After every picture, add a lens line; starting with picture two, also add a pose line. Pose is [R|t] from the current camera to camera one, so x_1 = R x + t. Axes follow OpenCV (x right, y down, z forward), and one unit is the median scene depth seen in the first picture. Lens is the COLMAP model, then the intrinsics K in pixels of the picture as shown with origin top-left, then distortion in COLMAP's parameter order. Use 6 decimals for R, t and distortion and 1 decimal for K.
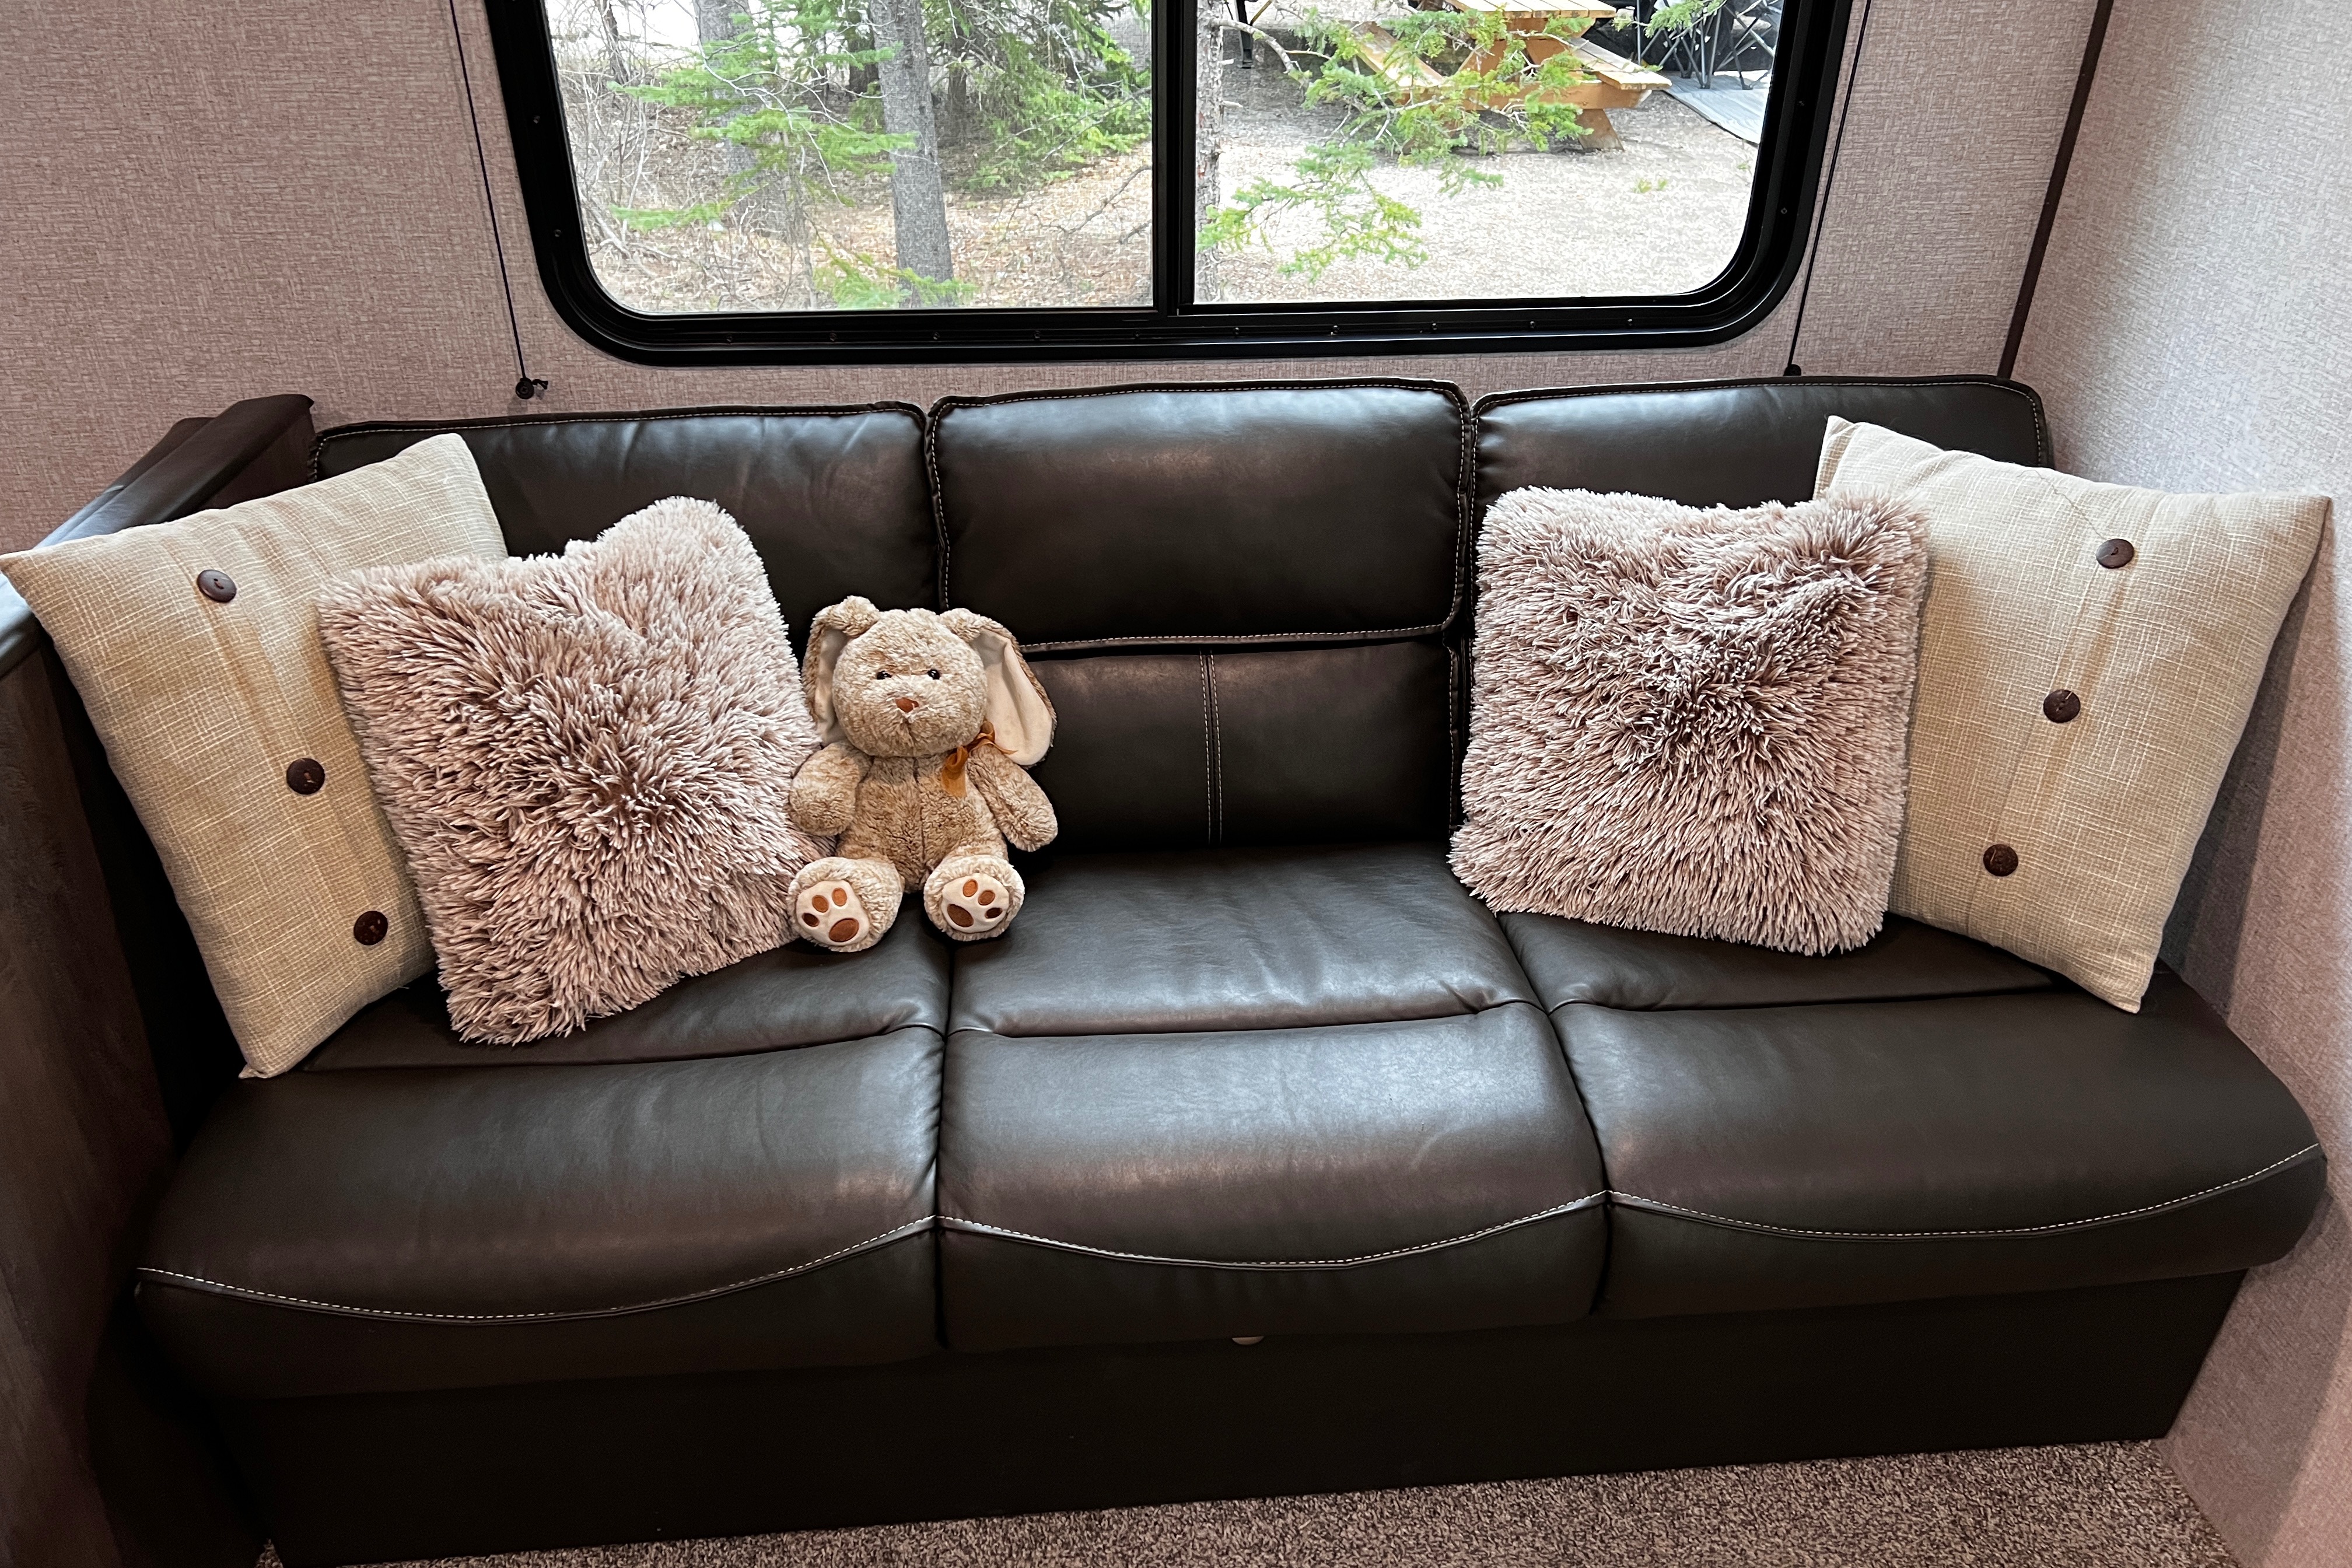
lens RADIAL K [[1768.1, 0, 1172.1], [0, 1768.1, 879.1], [0, 0, 1]] dist [0.068301, -0.090244]
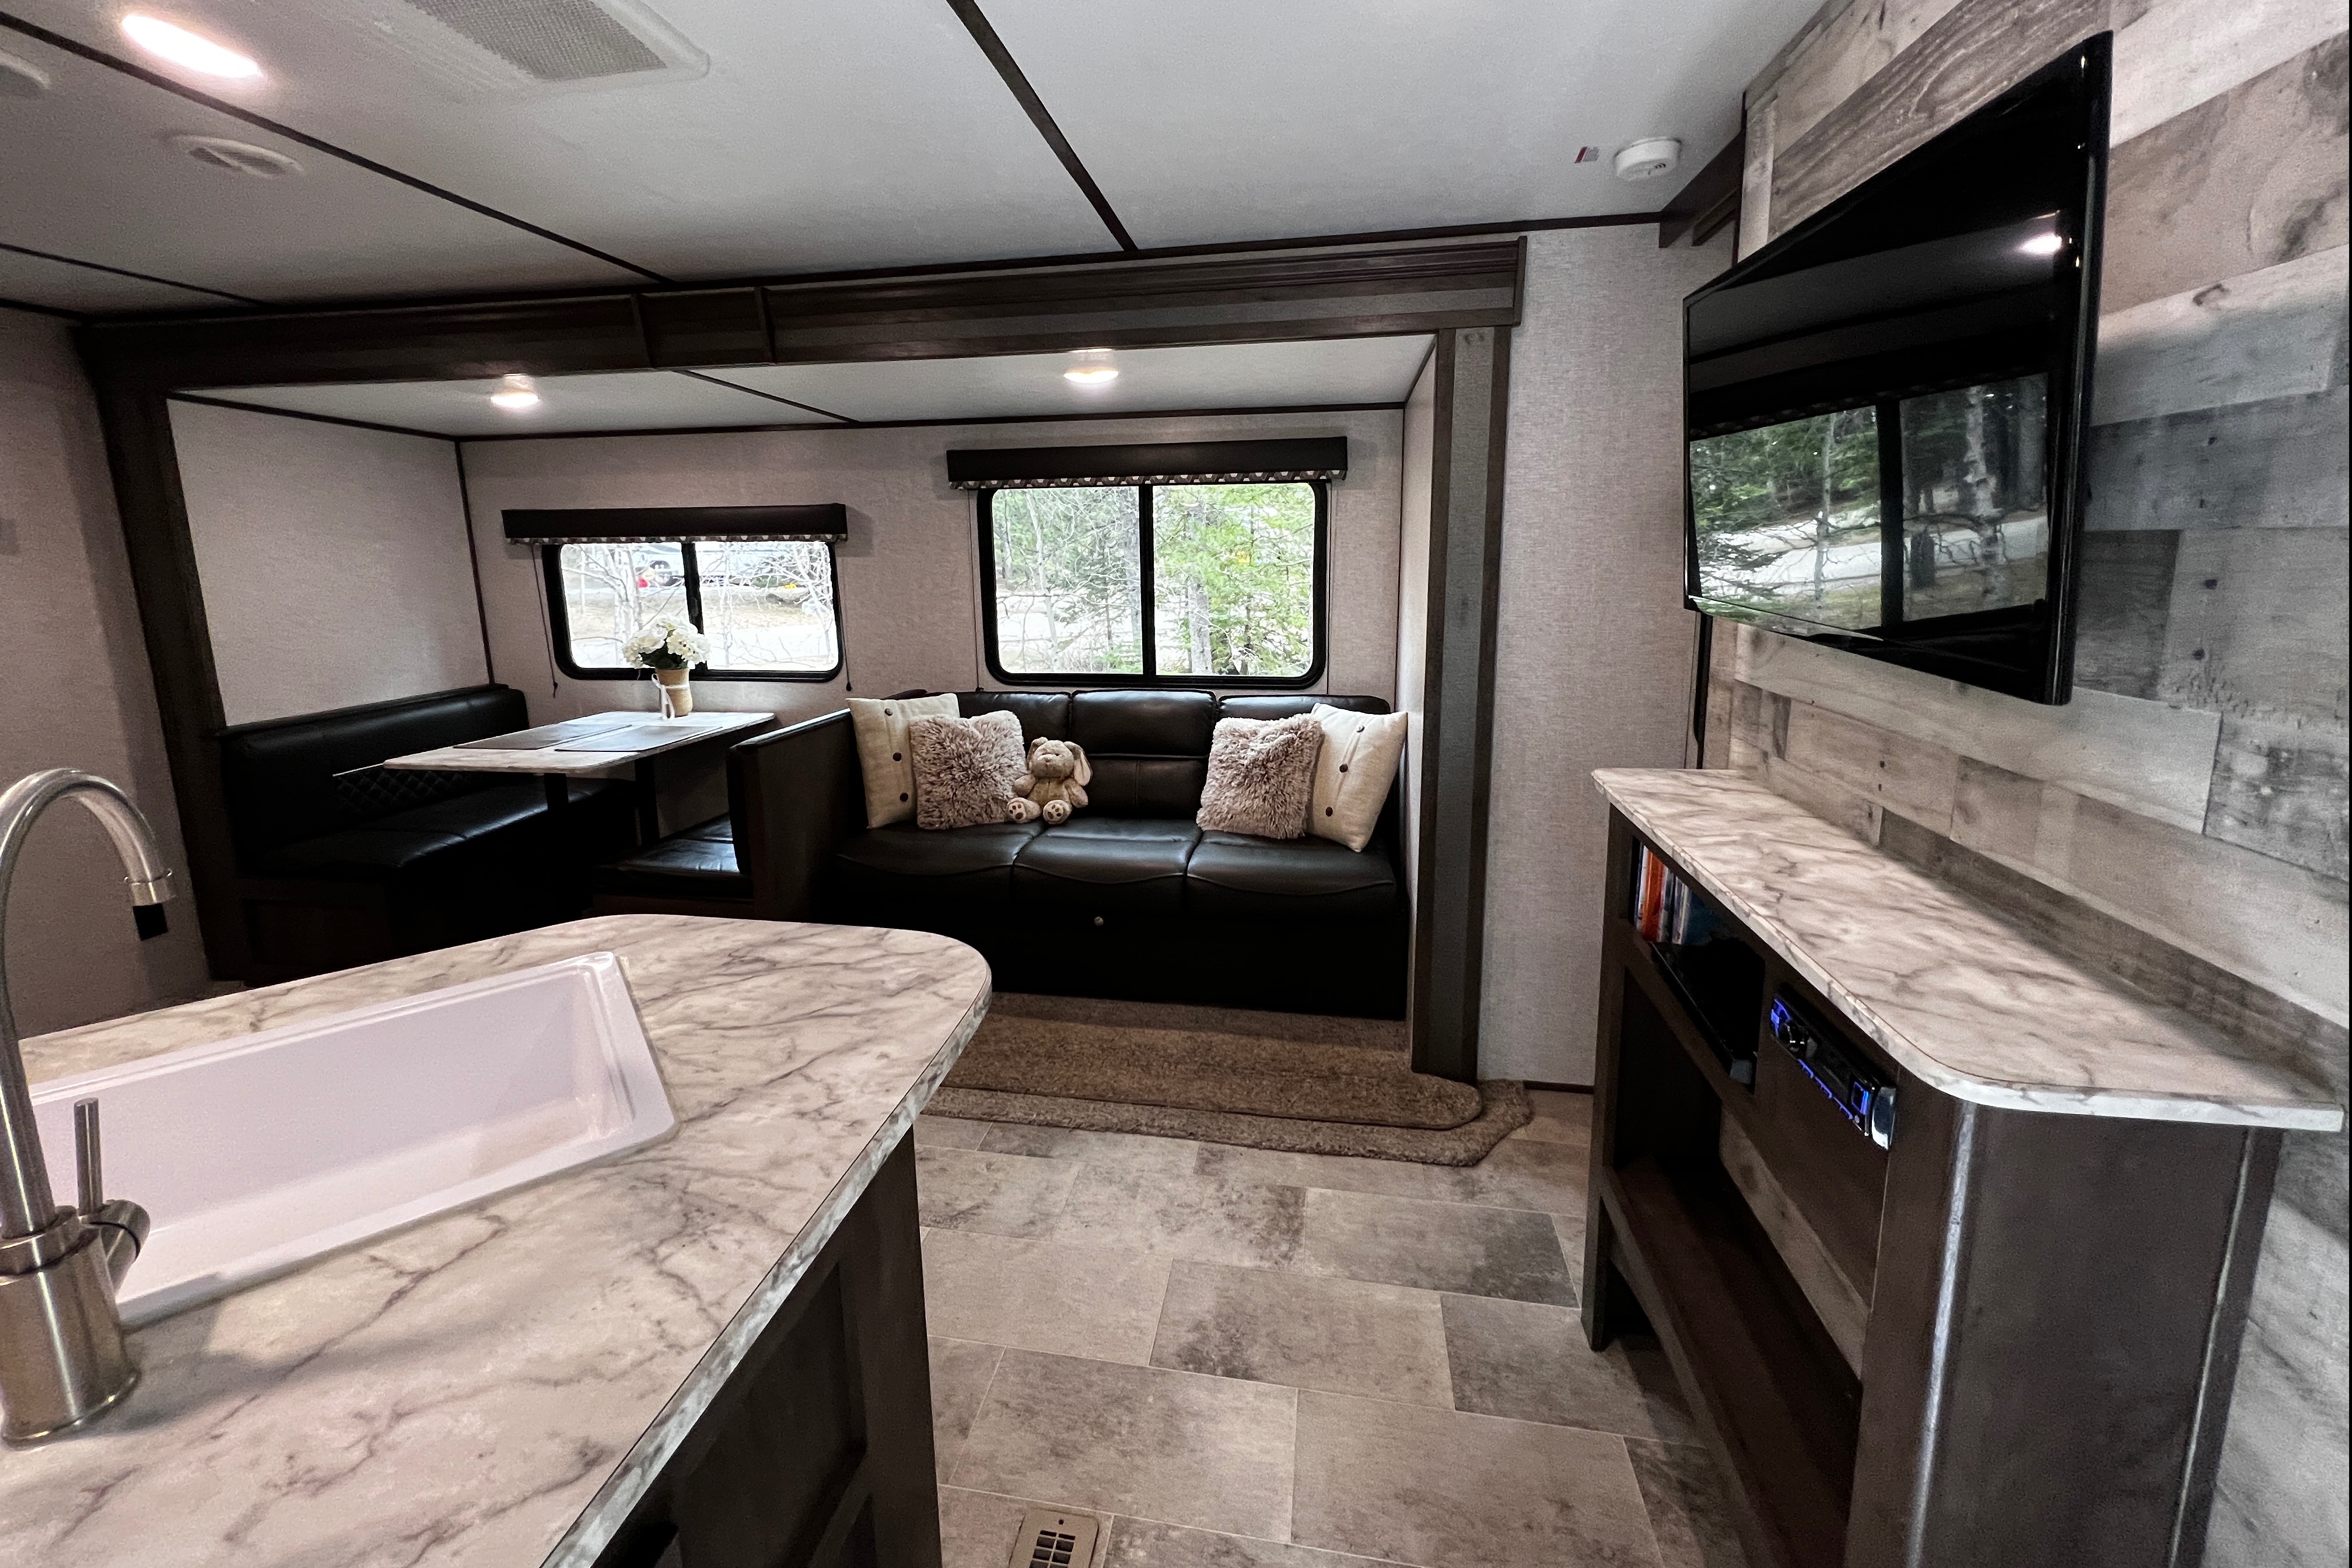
lens RADIAL K [[937.8, 0, 1167.7], [0, 937.8, 702.6], [0, 0, 1]] dist [-0.001078, -0.000176]
pose [[0.967228, 0.025941, -0.252582, 0.584179], [-0.121614, 0.920572, -0.371157, 0.485334], [0.222892, 0.389711, 0.893557, -0.749109]]
